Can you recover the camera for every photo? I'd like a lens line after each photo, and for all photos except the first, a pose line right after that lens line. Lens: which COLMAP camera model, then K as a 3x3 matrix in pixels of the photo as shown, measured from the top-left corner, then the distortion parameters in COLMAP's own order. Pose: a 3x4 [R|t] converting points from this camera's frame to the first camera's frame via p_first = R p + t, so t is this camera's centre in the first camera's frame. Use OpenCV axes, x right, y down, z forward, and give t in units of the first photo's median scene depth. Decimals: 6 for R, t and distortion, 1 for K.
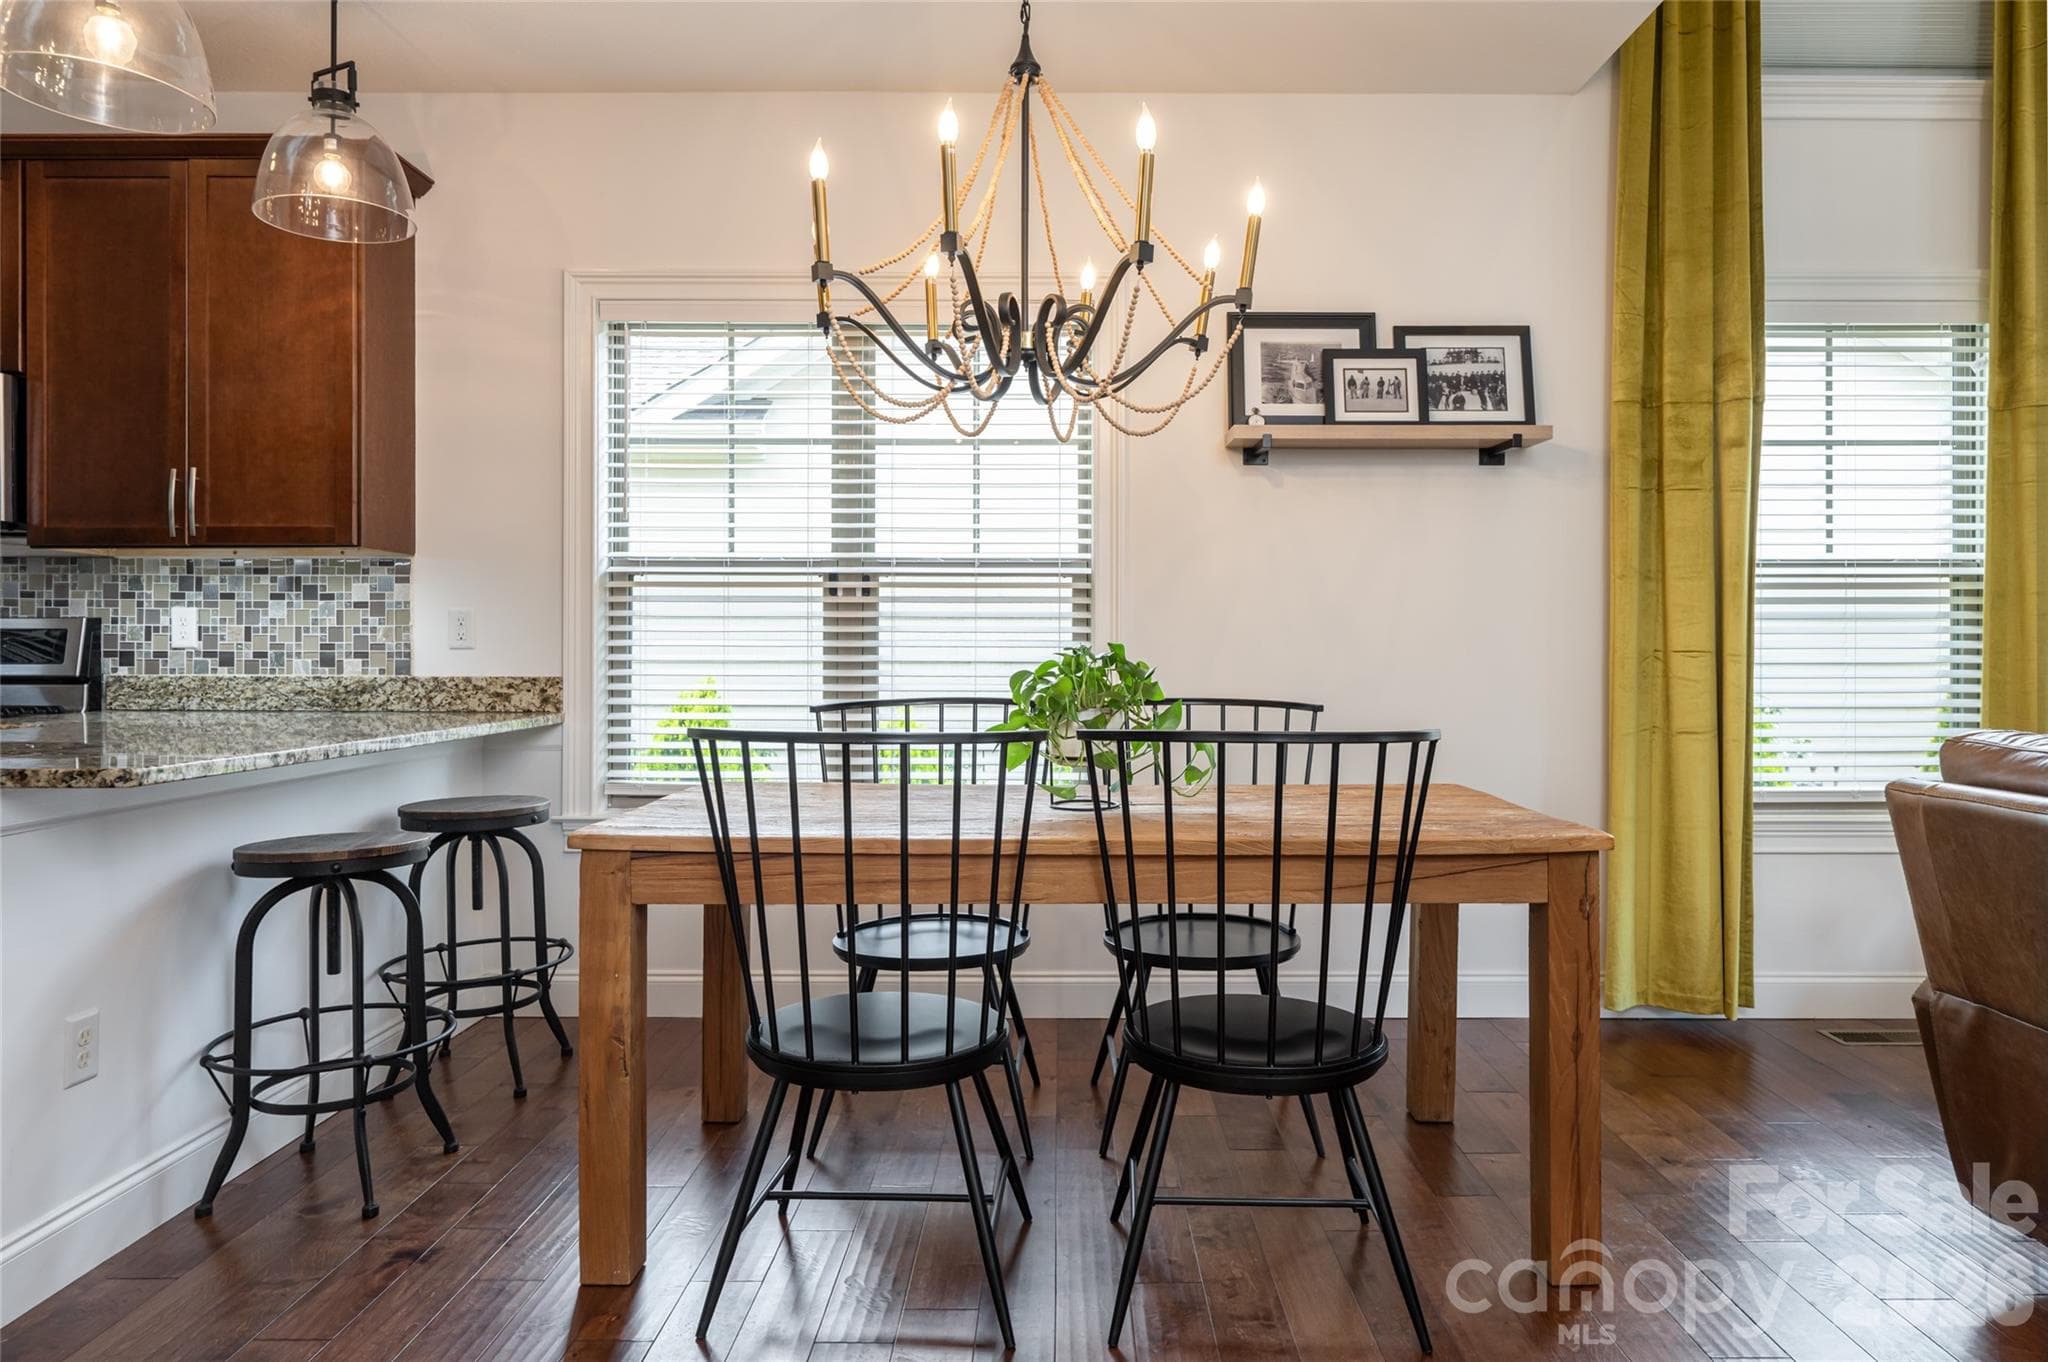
lens RADIAL K [[1285.8, 0, 1059.7], [0, 1285.8, 647.0], [0, 0, 1]] dist [-0.005589, 0.002269]
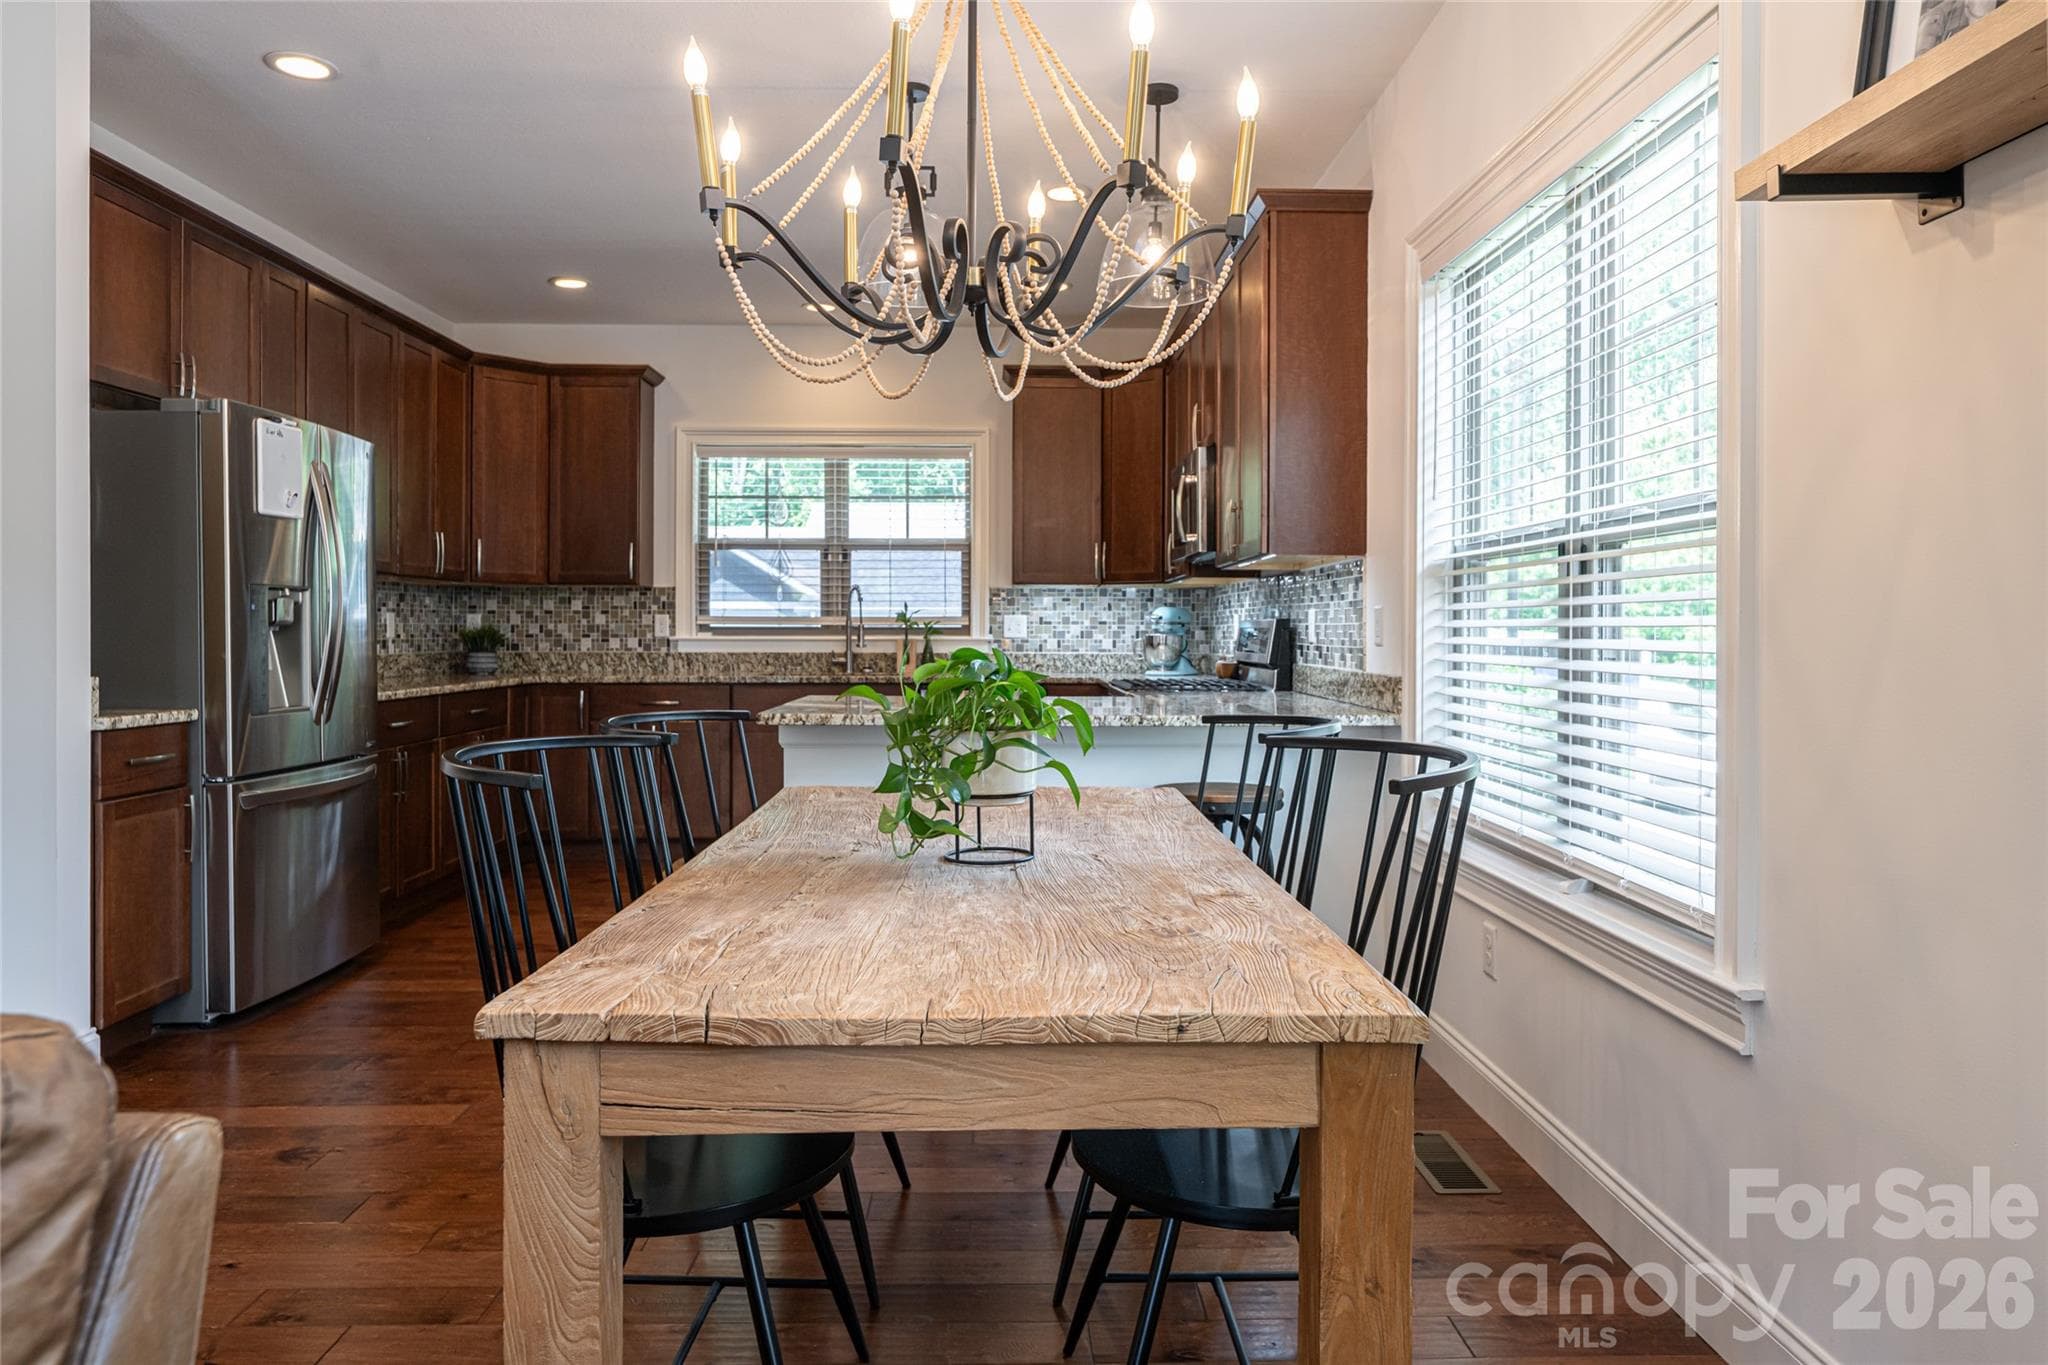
lens RADIAL K [[1329.5, 0, 1020.6], [0, 1329.5, 616.9], [0, 0, 1]] dist [0.007672, 0.000483]
pose [[0.018363, -0.011909, -0.999760, 0.573793], [-0.003394, 0.999923, -0.011974, -0.007567], [0.999826, 0.003614, 0.018321, 0.701871]]
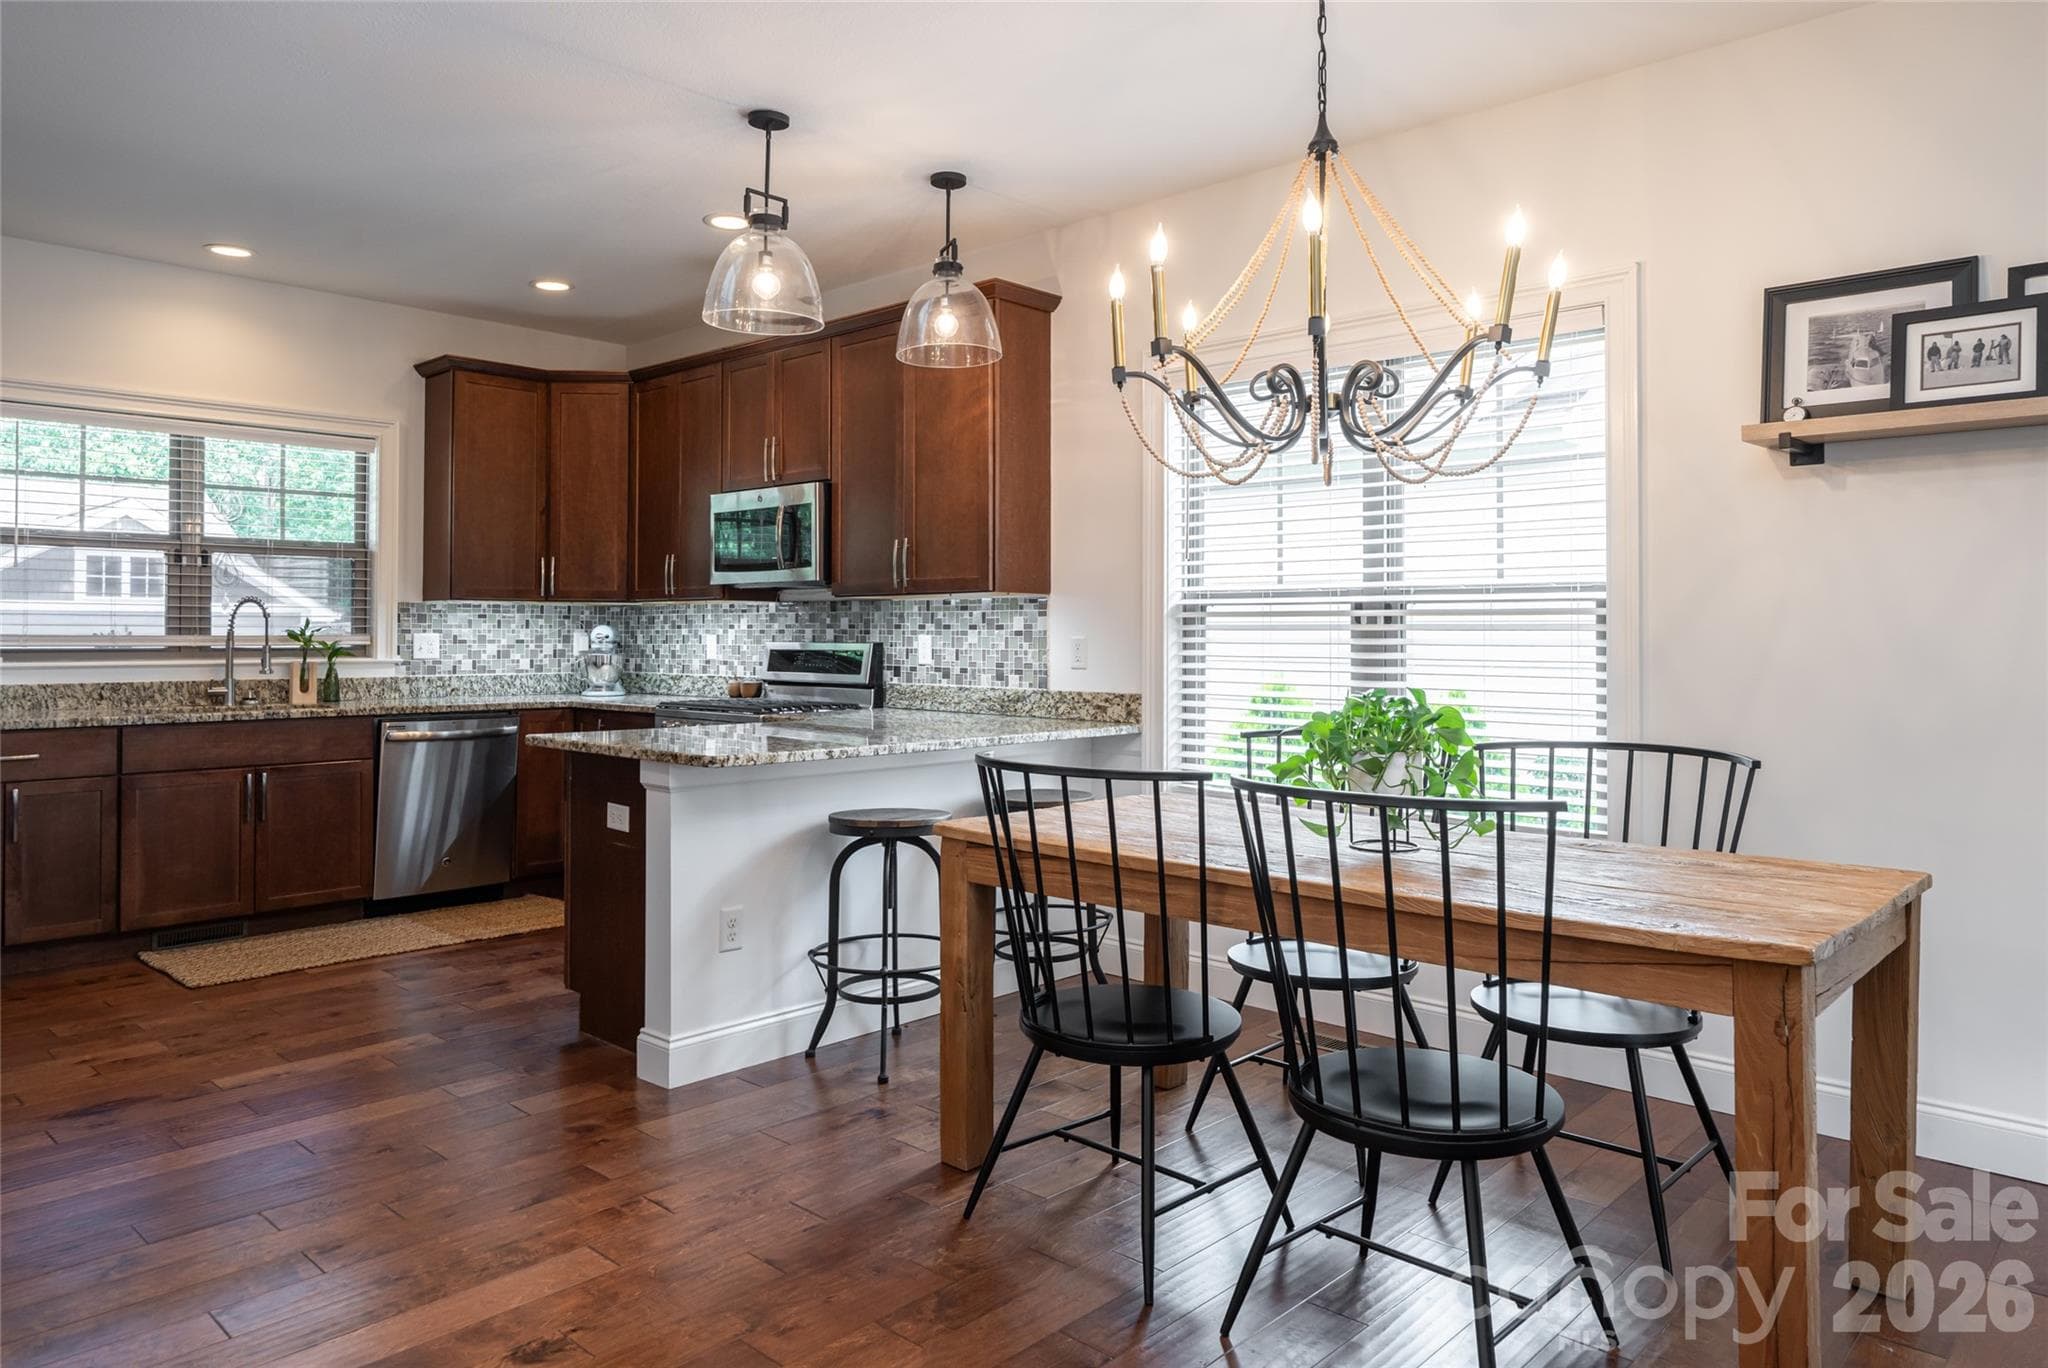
lens RADIAL K [[1337.0, 0, 1002.5], [0, 1337.0, 612.4], [0, 0, 1]] dist [0.001213, 0.001357]
pose [[0.723727, -0.011059, -0.689997, 0.373392], [-0.001619, 0.999842, -0.017724, -0.030142], [0.690084, 0.013945, 0.723595, 0.015019]]
